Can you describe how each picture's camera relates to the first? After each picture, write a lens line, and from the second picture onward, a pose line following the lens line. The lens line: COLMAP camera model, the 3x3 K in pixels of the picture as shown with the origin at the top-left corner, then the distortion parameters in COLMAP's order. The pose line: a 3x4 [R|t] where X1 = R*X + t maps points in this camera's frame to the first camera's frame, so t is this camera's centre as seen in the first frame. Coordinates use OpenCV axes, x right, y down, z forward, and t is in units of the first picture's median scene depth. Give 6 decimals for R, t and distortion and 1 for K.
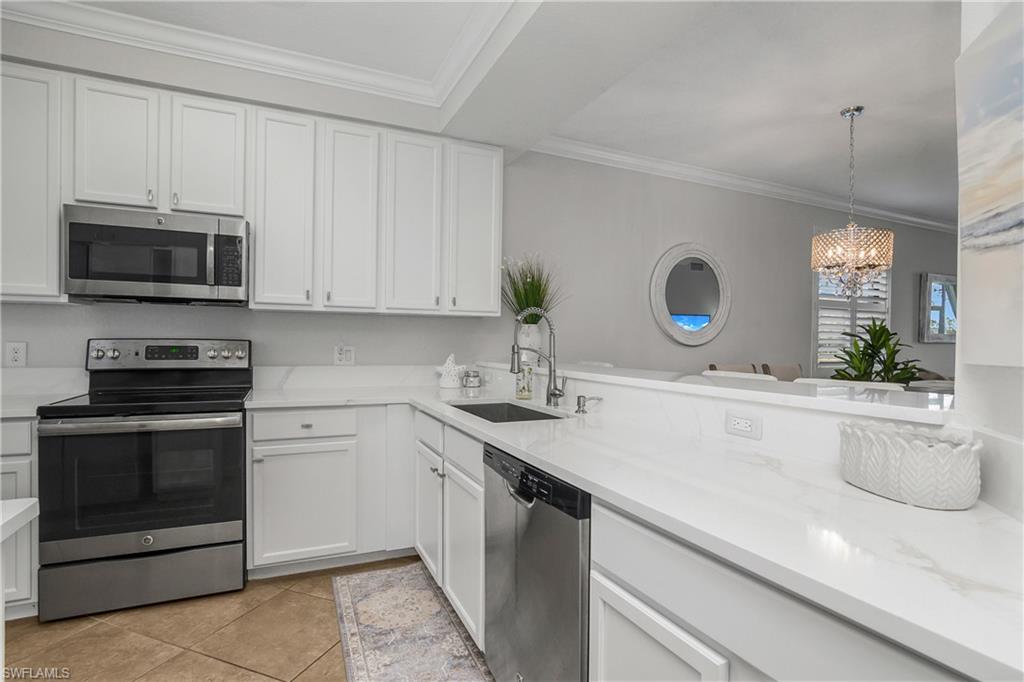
lens RADIAL K [[505.3, 0, 513.6], [0, 505.3, 344.5], [0, 0, 1]] dist [-0.019529, 0.000506]
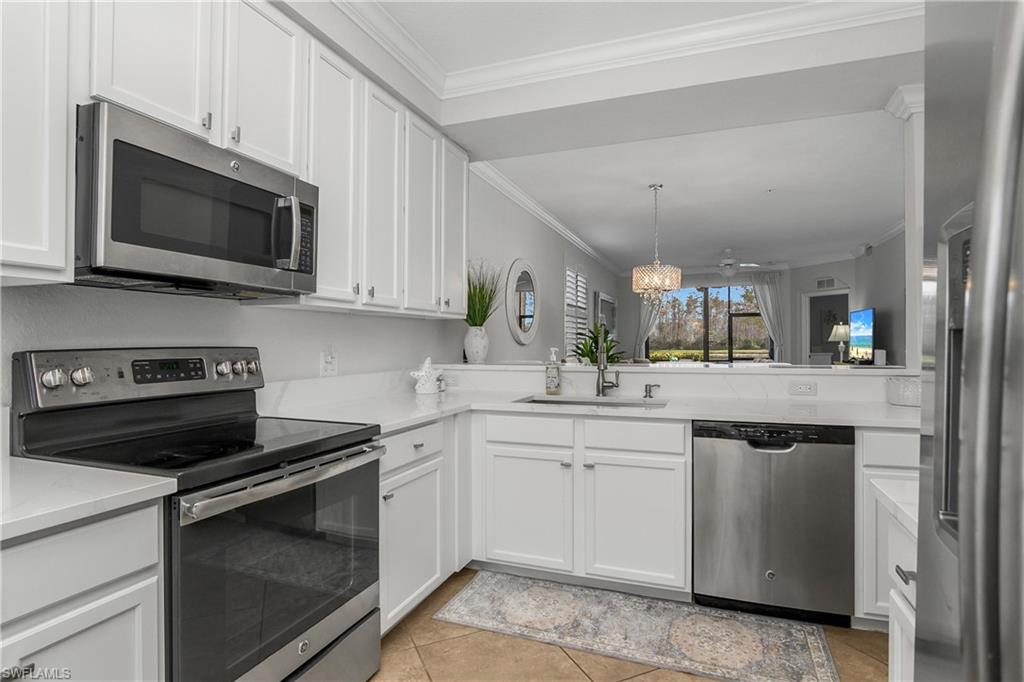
lens RADIAL K [[527.1, 0, 494.0], [0, 527.1, 339.6], [0, 0, 1]] dist [-0.007942, 0.000181]
pose [[0.708615, -0.011225, 0.705507, -0.948524], [0.018162, 0.999832, -0.002334, -0.014112], [-0.705362, 0.014467, 0.708700, 0.280787]]
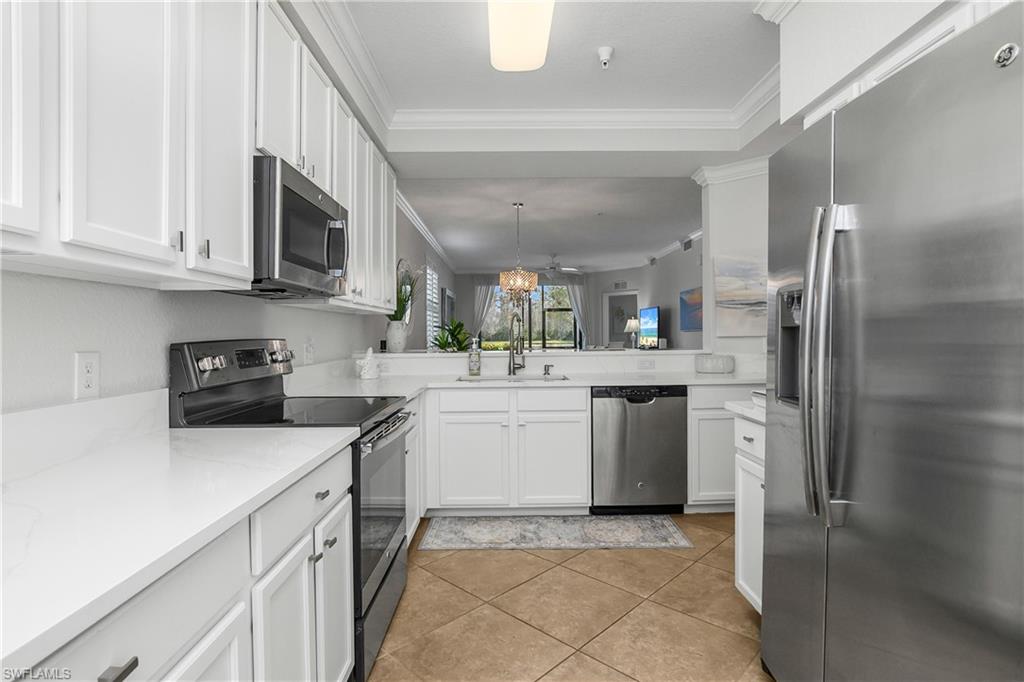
lens RADIAL K [[545.0, 0, 488.7], [0, 545.0, 338.0], [0, 0, 1]] dist [-0.001437, -0.000331]
pose [[0.403505, -0.023925, 0.914665, -1.430255], [0.023474, 0.999600, 0.015792, -0.020718], [-0.914676, 0.015099, 0.403905, 0.372377]]
